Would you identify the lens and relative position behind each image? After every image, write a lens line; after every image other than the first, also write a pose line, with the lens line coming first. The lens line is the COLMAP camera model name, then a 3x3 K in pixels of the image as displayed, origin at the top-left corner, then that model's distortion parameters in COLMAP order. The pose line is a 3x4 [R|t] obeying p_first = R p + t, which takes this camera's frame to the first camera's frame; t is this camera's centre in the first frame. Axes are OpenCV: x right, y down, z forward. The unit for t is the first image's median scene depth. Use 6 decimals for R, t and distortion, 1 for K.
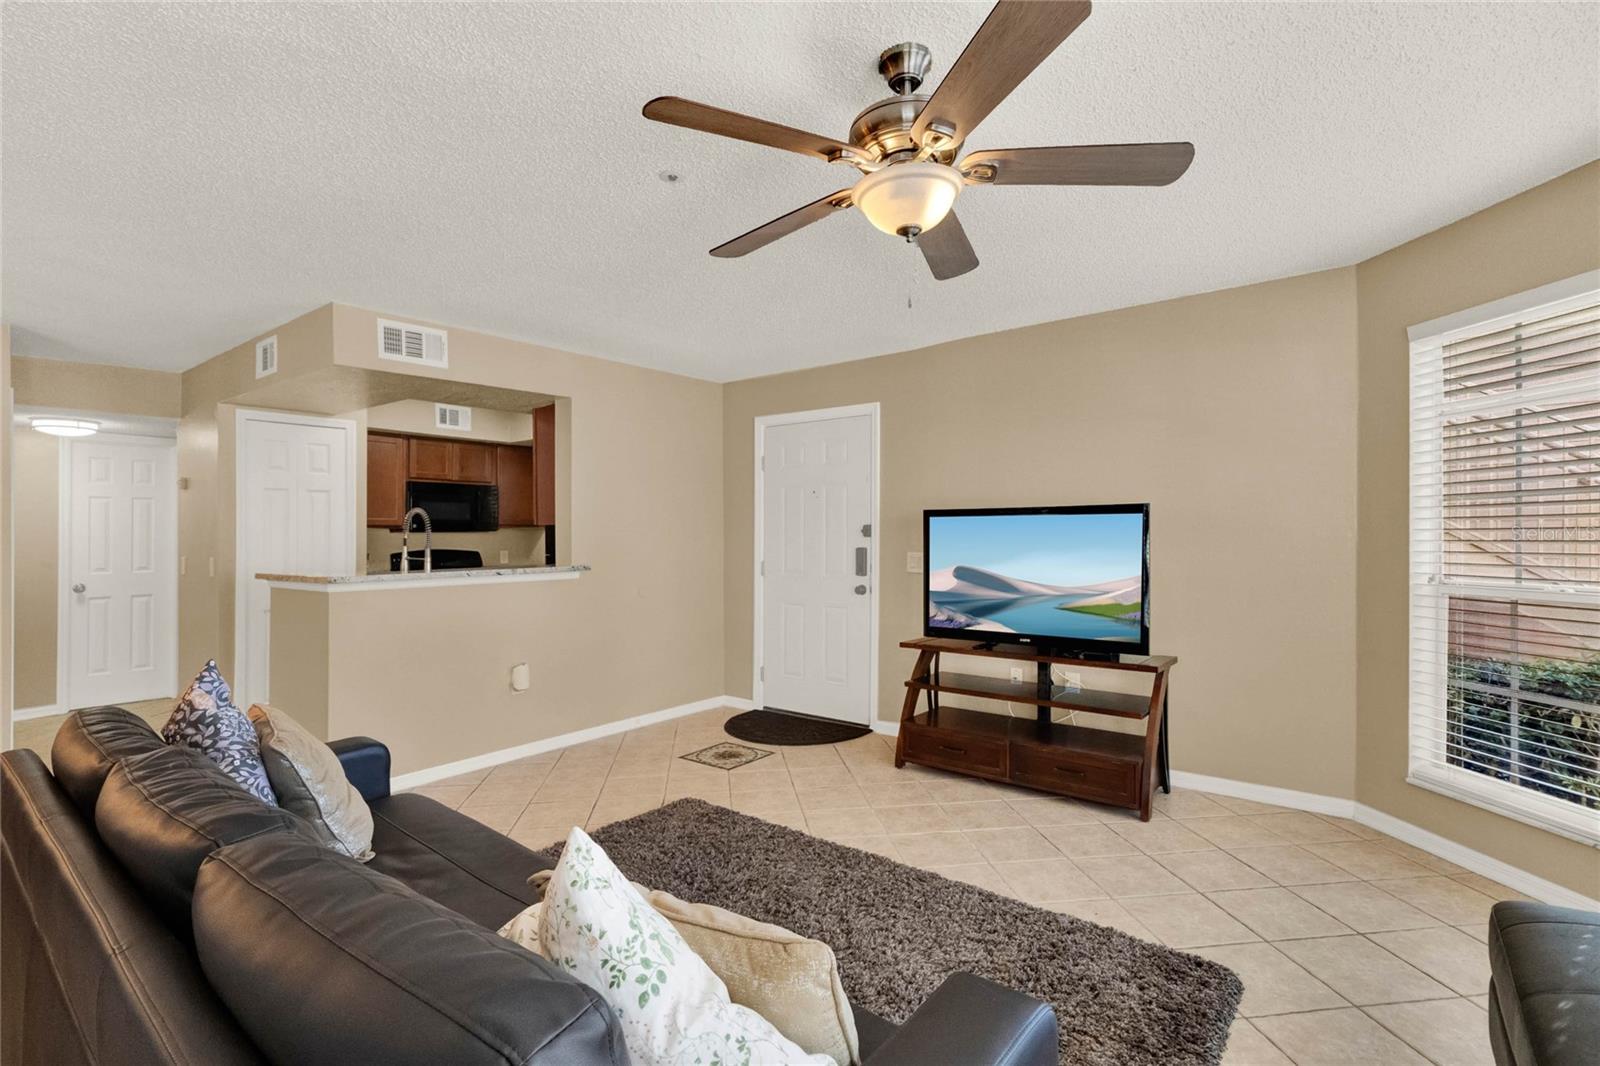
lens RADIAL K [[759.4, 0, 801.4], [0, 759.4, 514.8], [0, 0, 1]] dist [-0.000328, -0.000685]
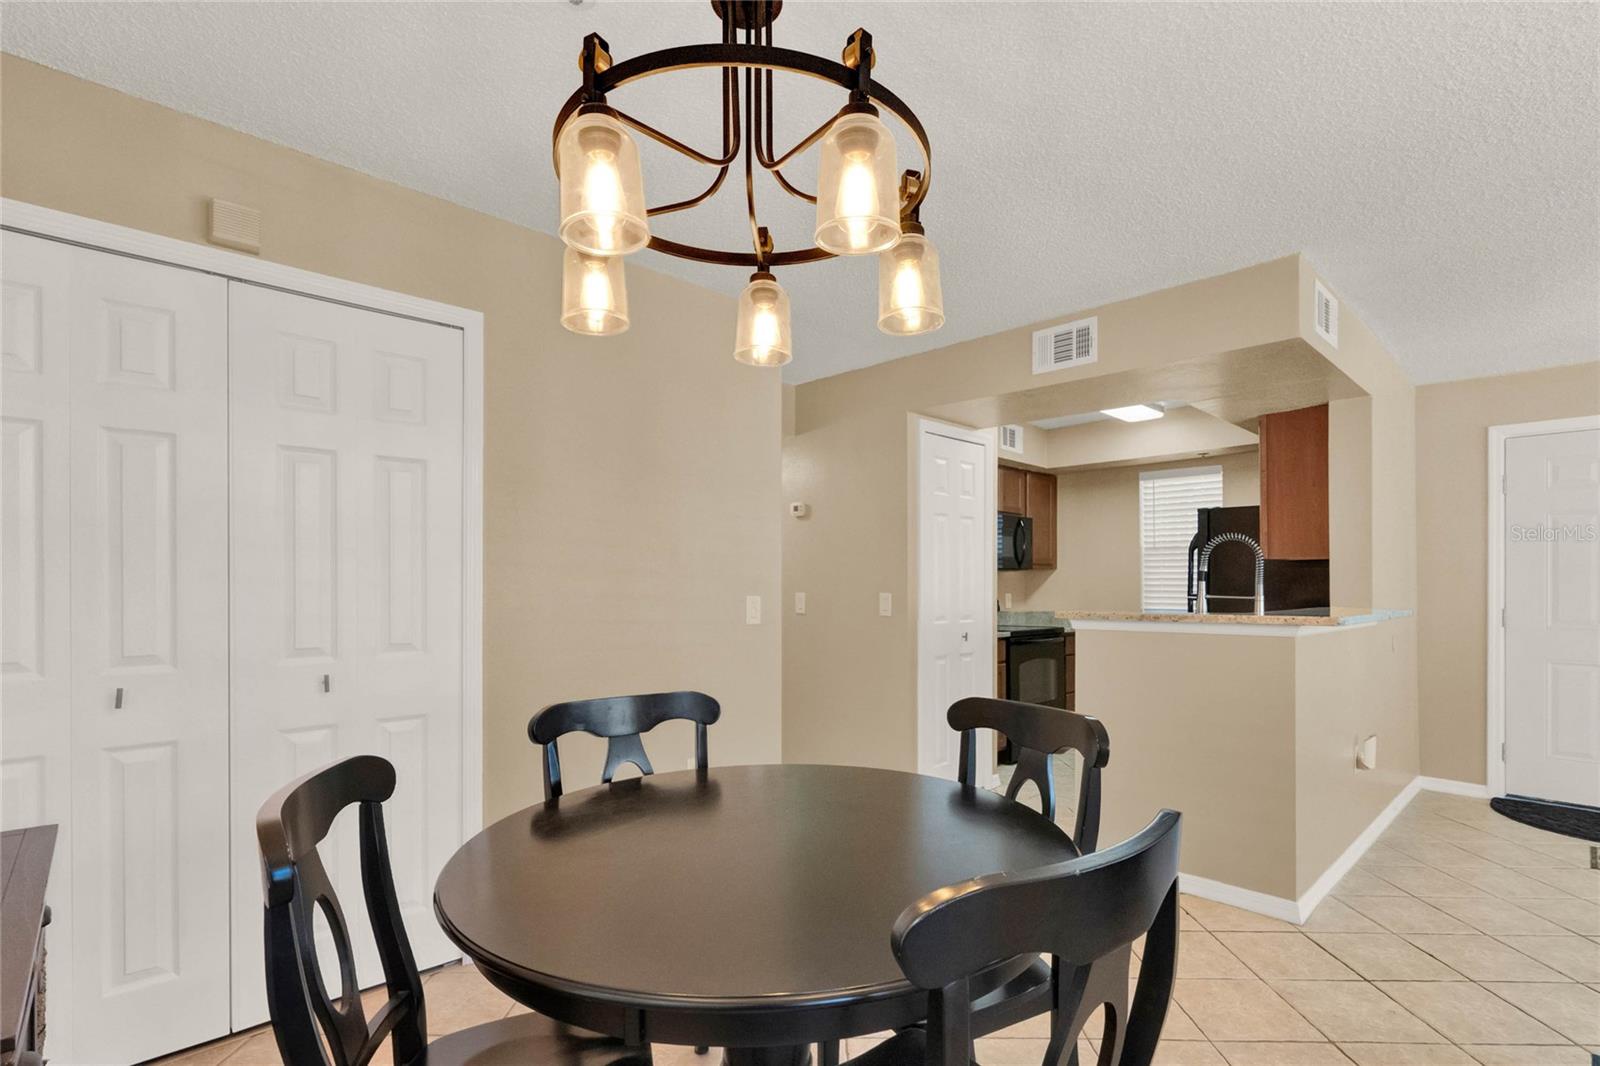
lens RADIAL K [[760.8, 0, 803.1], [0, 760.8, 586.6], [0, 0, 1]] dist [-0.001703, 0.000332]
pose [[0.990745, 0.014658, -0.134939, -0.737864], [-0.010802, 0.999513, 0.029265, 0.024226], [0.135303, -0.027536, 0.990422, 0.132612]]
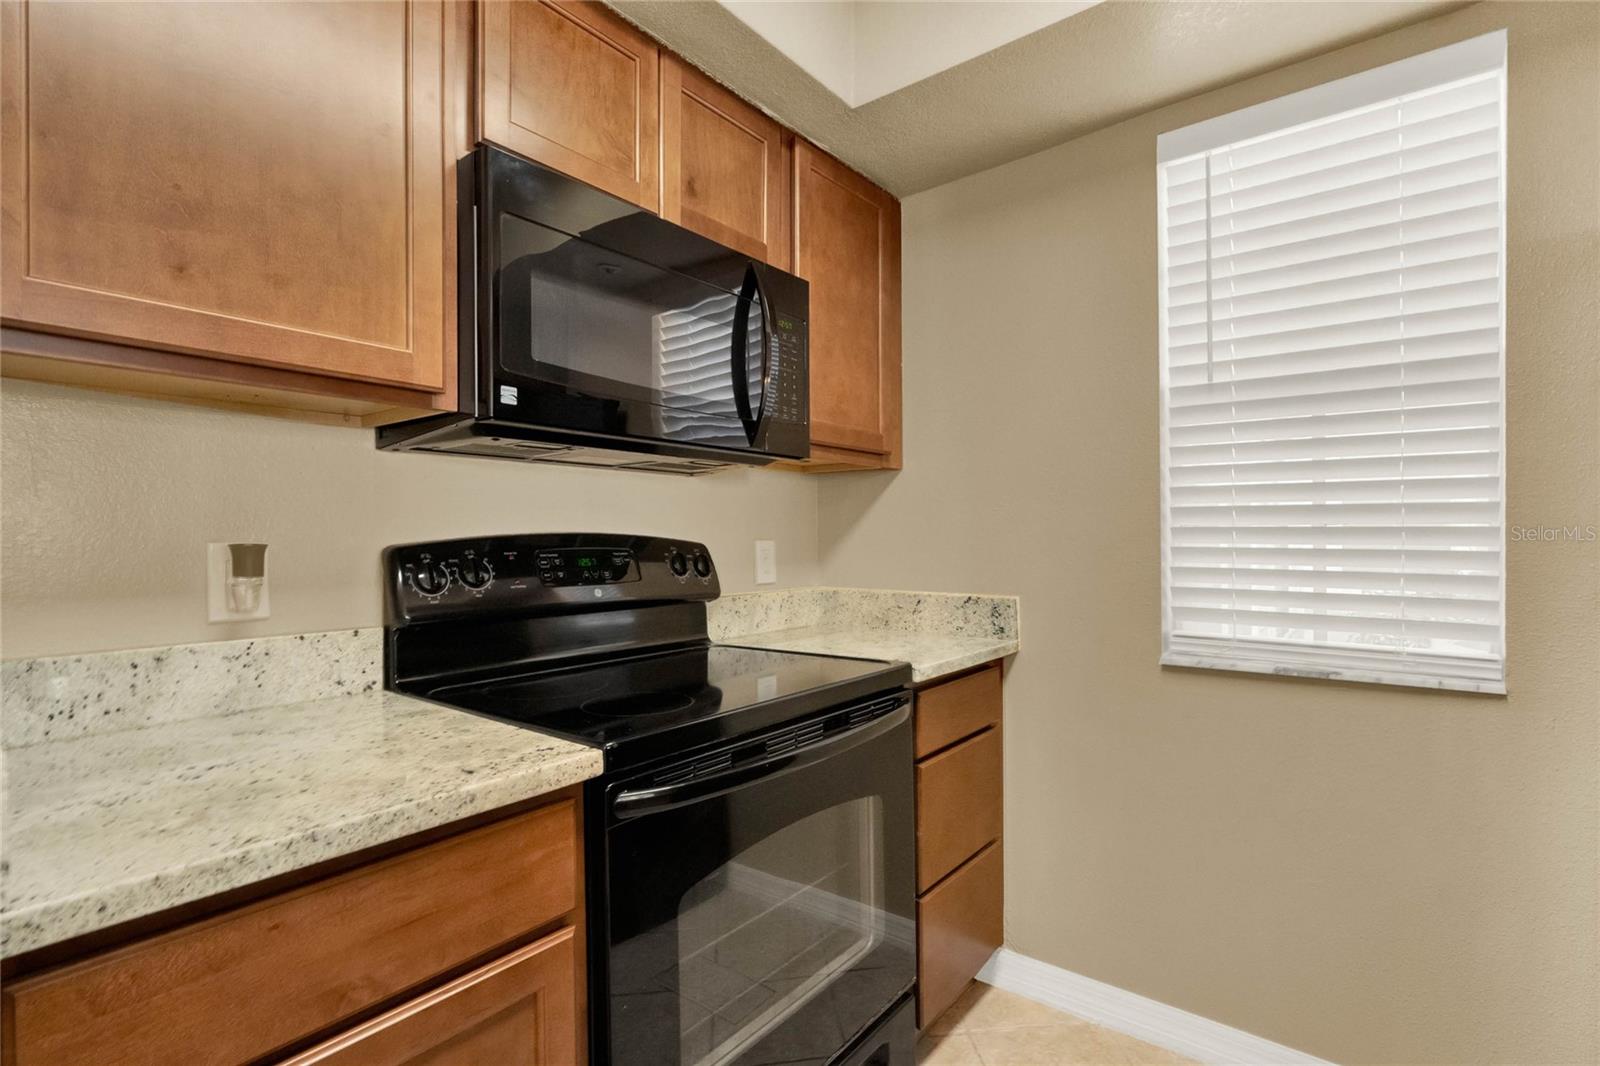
lens RADIAL K [[736.7, 0, 800.0], [0, 736.7, 533.0], [0, 0, 1]] dist [0.001861, 0.000589]
pose [[0.999925, 0.011282, -0.004716, -0.545115], [-0.011182, 0.999721, 0.020805, 0.054994], [0.004949, -0.020751, 0.999772, 1.027020]]
